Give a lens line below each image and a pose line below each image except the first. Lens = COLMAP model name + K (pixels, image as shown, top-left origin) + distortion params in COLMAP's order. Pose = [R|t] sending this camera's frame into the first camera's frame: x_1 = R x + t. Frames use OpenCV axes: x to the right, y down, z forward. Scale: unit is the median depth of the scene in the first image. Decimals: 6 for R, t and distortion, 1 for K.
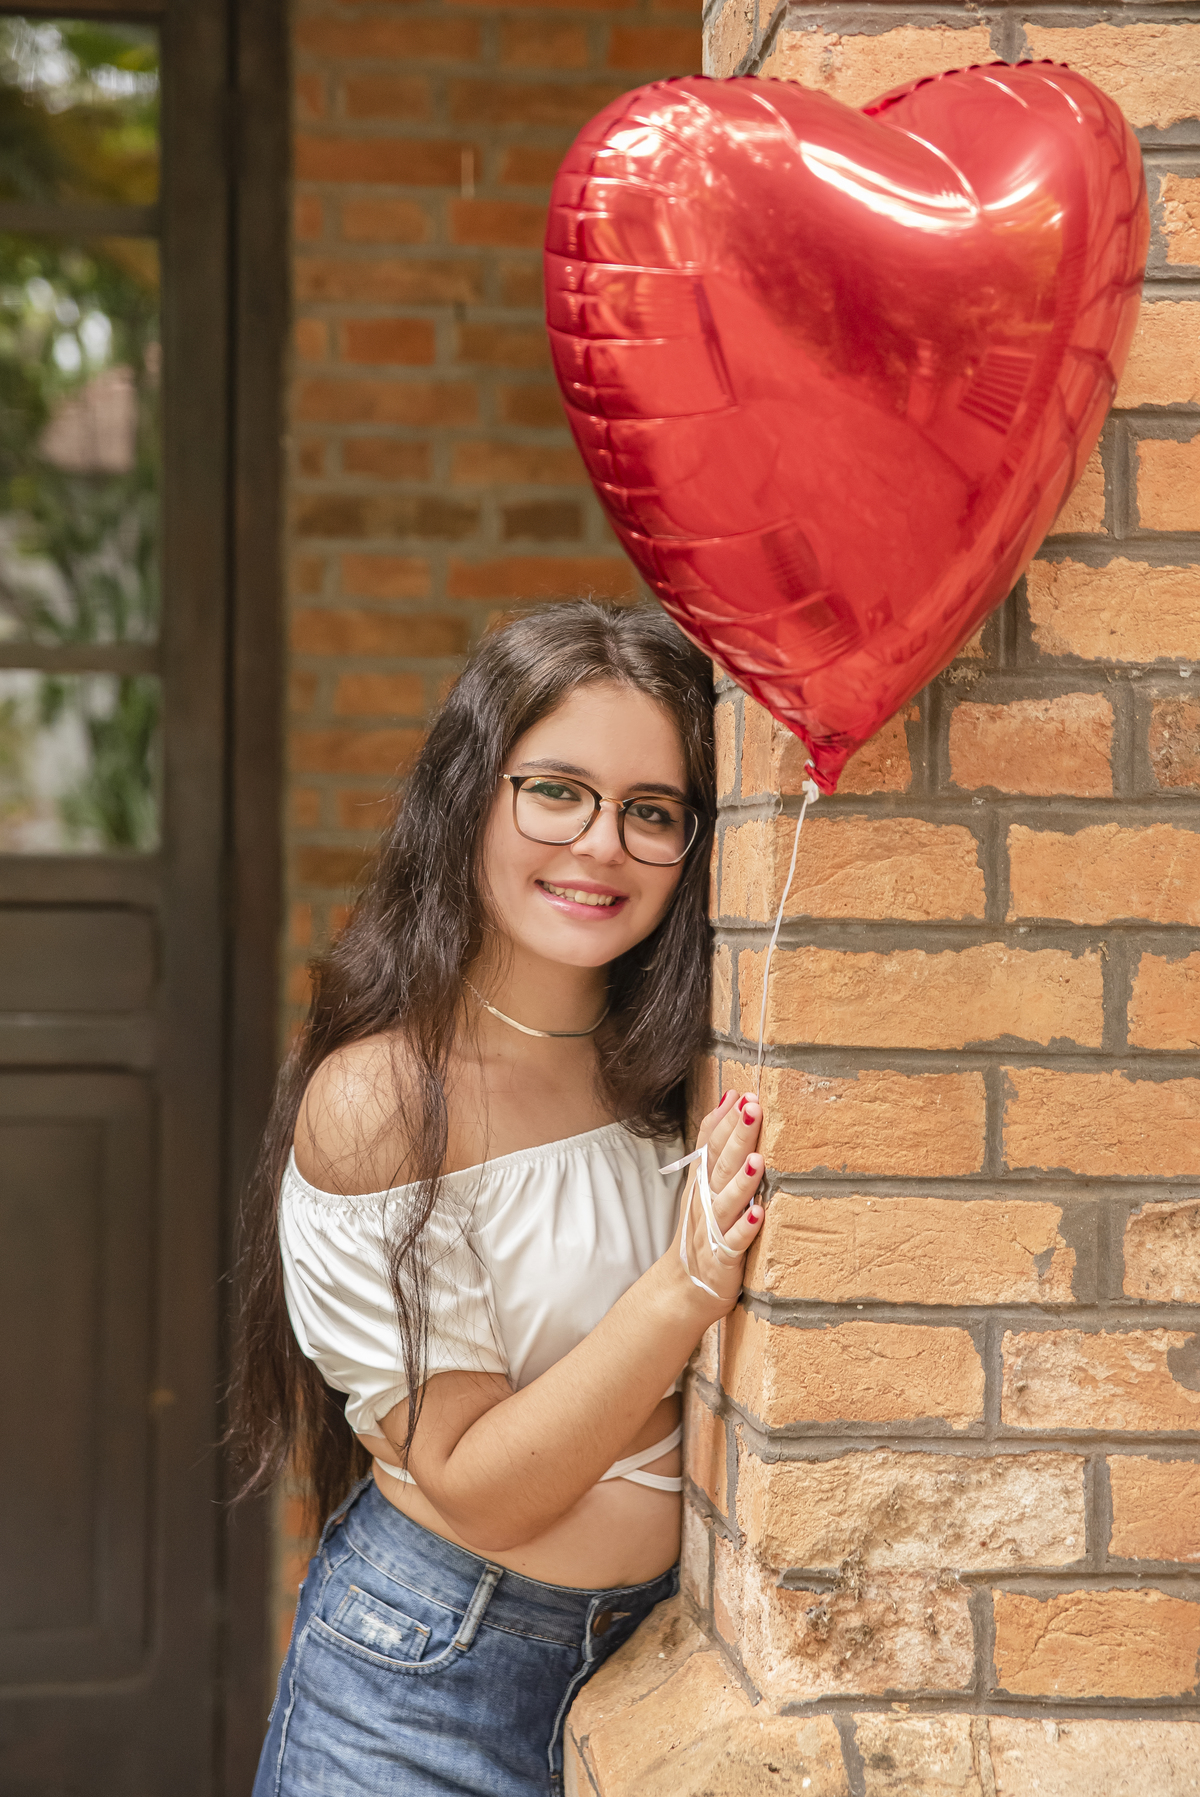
lens RADIAL K [[3603.1, 0, 599.5], [0, 3603.1, 897.6], [0, 0, 1]] dist [0.415313, 0.000000]
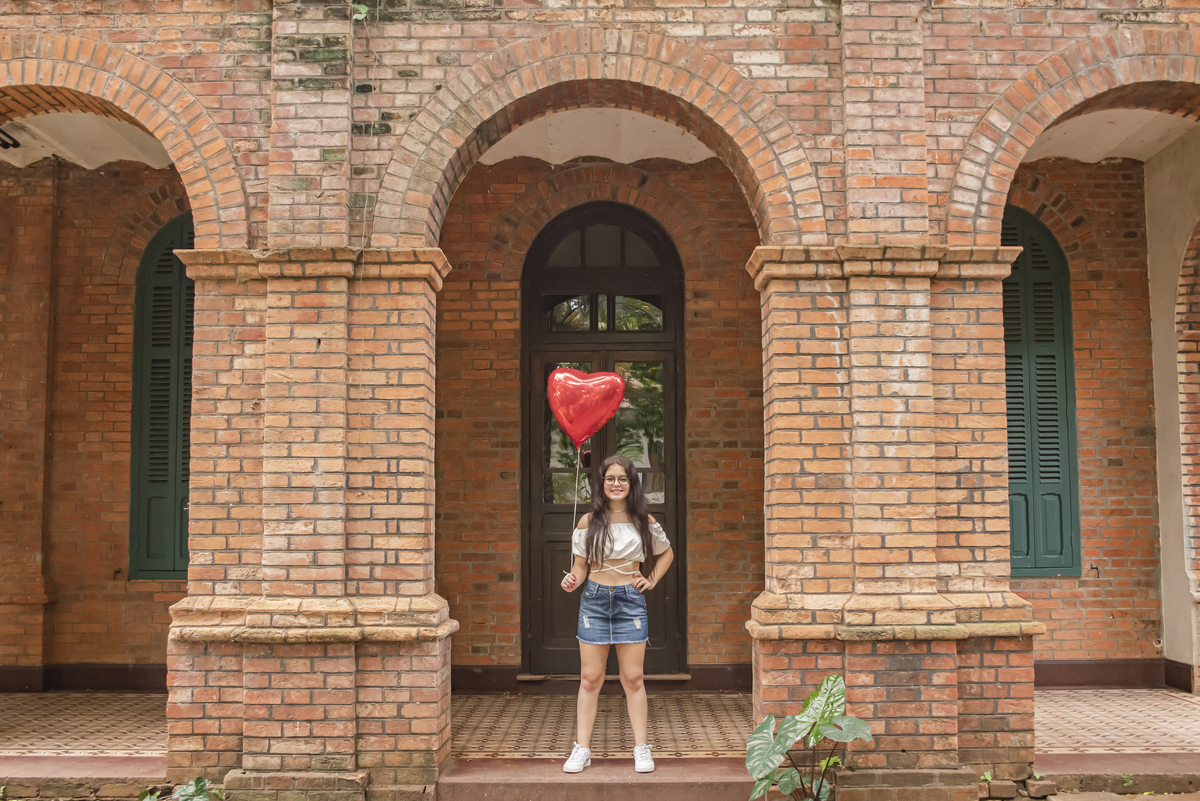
lens RADIAL K [[1077.1, 0, 600.2], [0, 1077.1, 402.8], [0, 0, 1]] dist [-0.003243, -0.000391]
pose [[0.994489, -0.019992, -0.102918, -0.098834], [0.007671, 0.992895, -0.118744, 0.070865], [0.104561, 0.117300, 0.987577, -1.605520]]
